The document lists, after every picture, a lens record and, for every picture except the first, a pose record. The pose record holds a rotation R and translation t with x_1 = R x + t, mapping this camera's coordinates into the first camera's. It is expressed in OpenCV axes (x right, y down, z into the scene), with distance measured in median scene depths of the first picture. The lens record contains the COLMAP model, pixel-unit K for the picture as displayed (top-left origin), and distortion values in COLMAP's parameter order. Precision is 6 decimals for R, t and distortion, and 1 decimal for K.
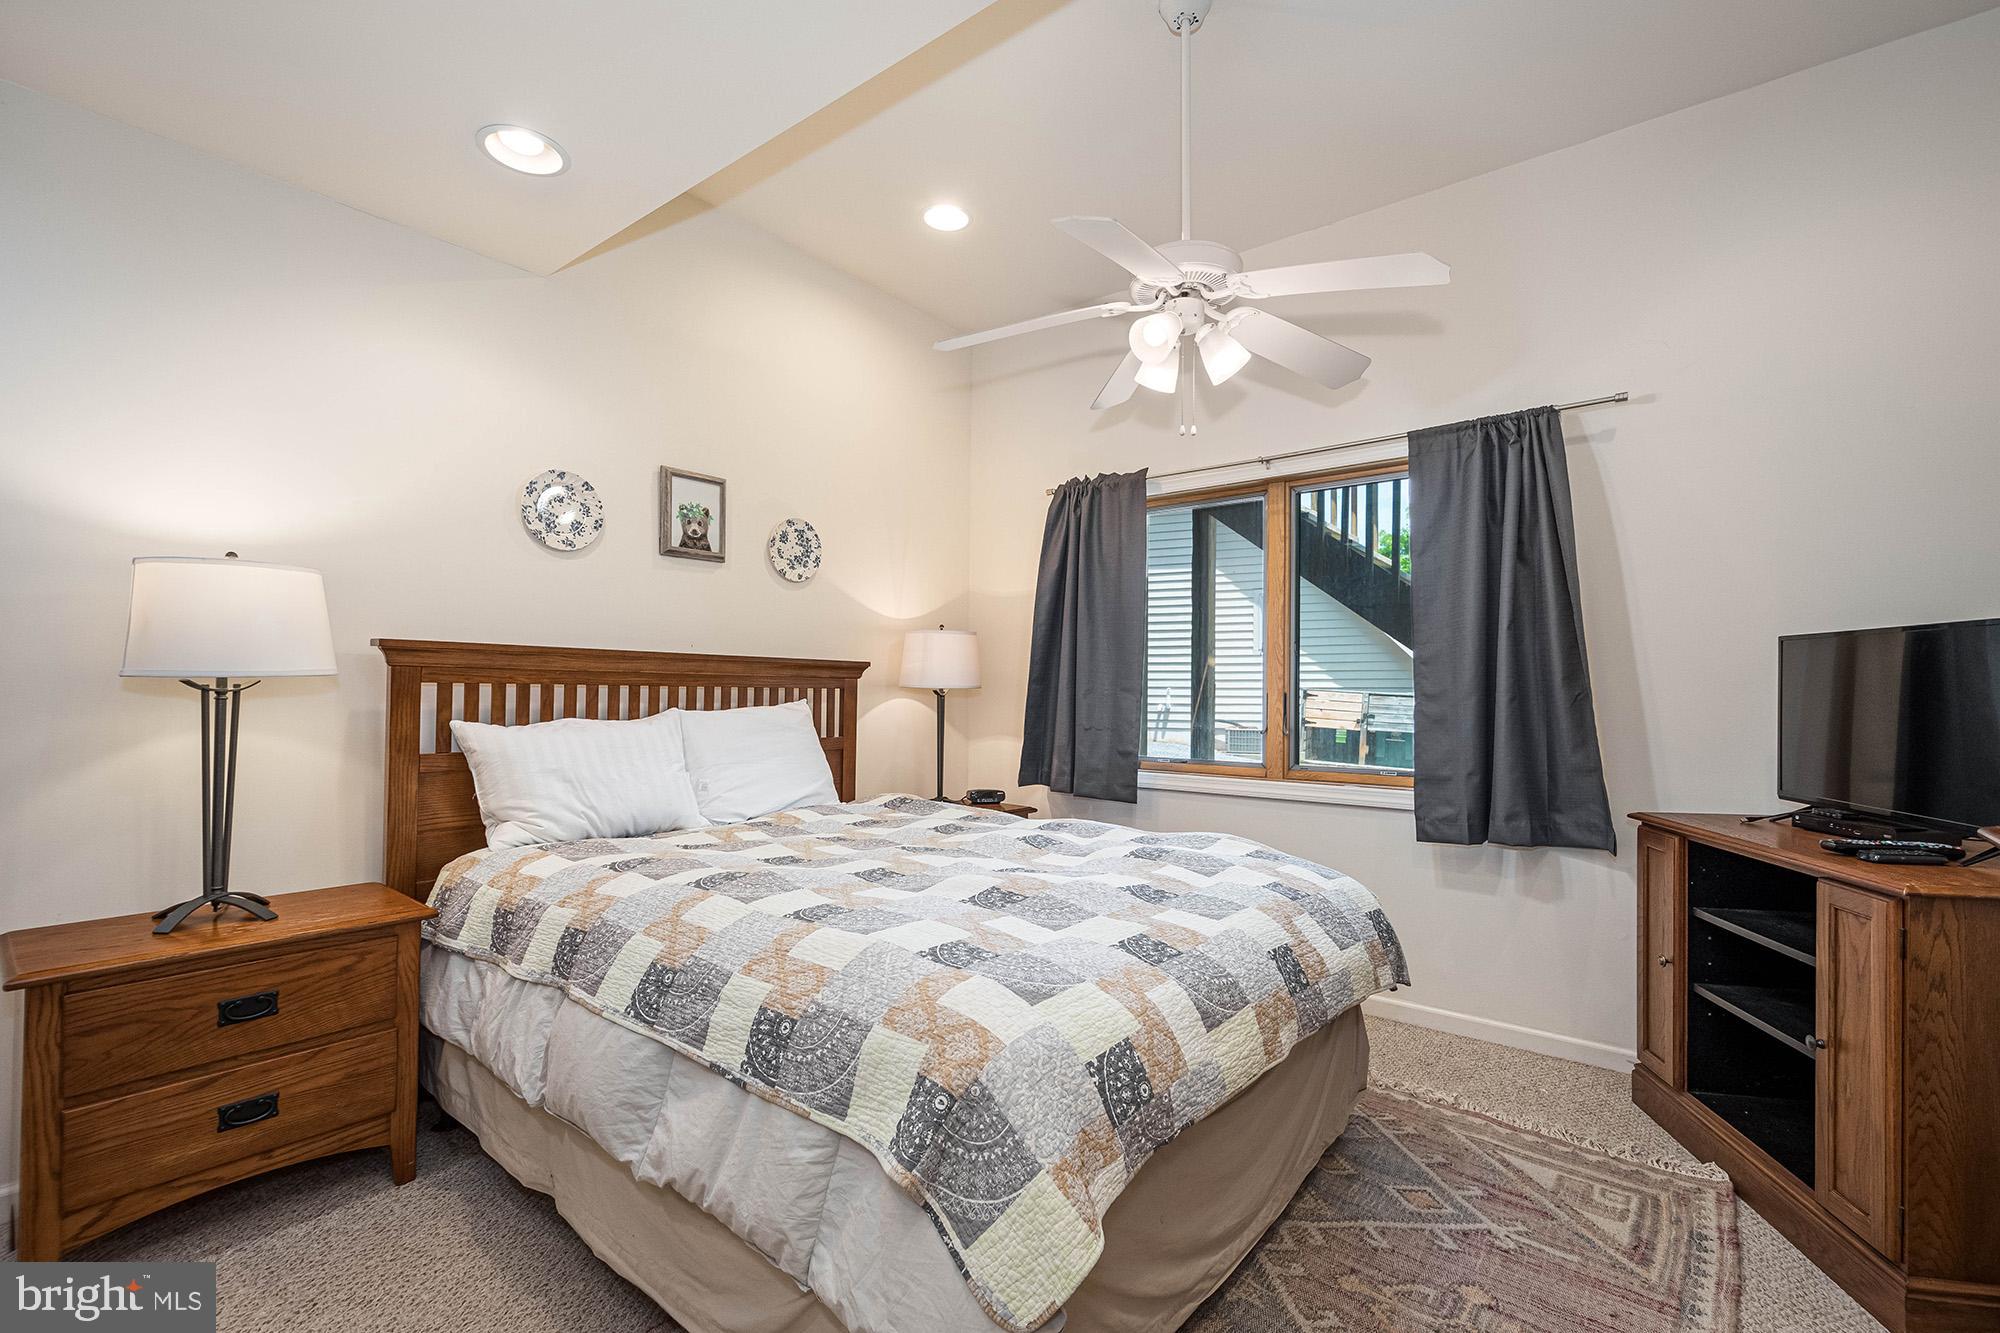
lens RADIAL K [[880.3, 0, 997.3], [0, 880.3, 674.7], [0, 0, 1]] dist [0.009656, 0.000556]
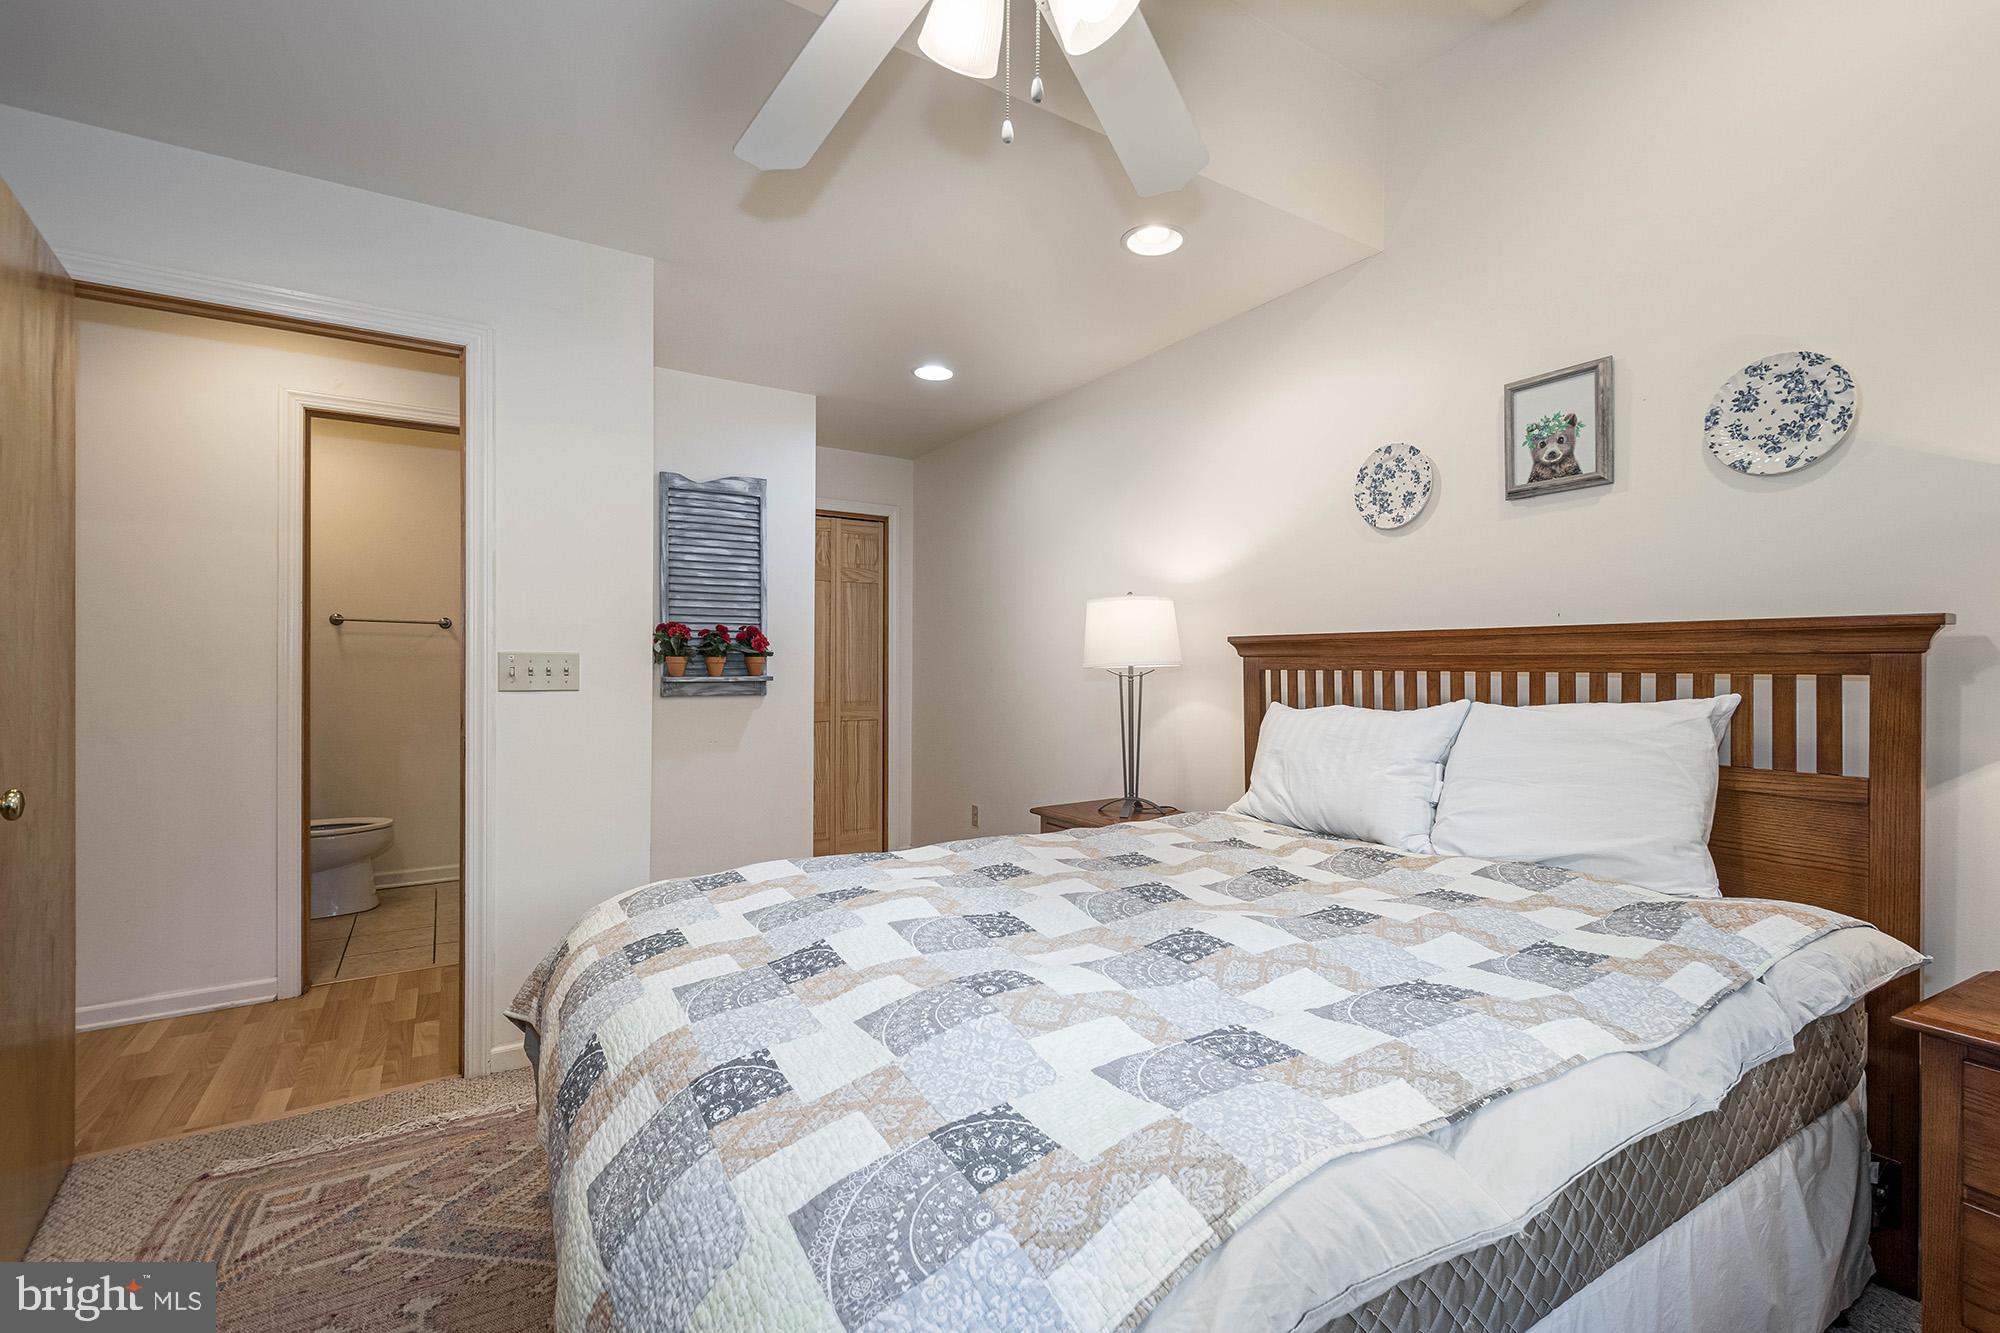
lens RADIAL K [[880.3, 0, 1000.7], [0, 880.3, 670.3], [0, 0, 1]] dist [0.009656, 0.000556]
pose [[-0.326757, -0.014742, -0.944993, 0.474417], [0.002302, 0.999863, -0.016394, 0.022653], [0.945106, -0.007532, -0.326678, 0.810910]]
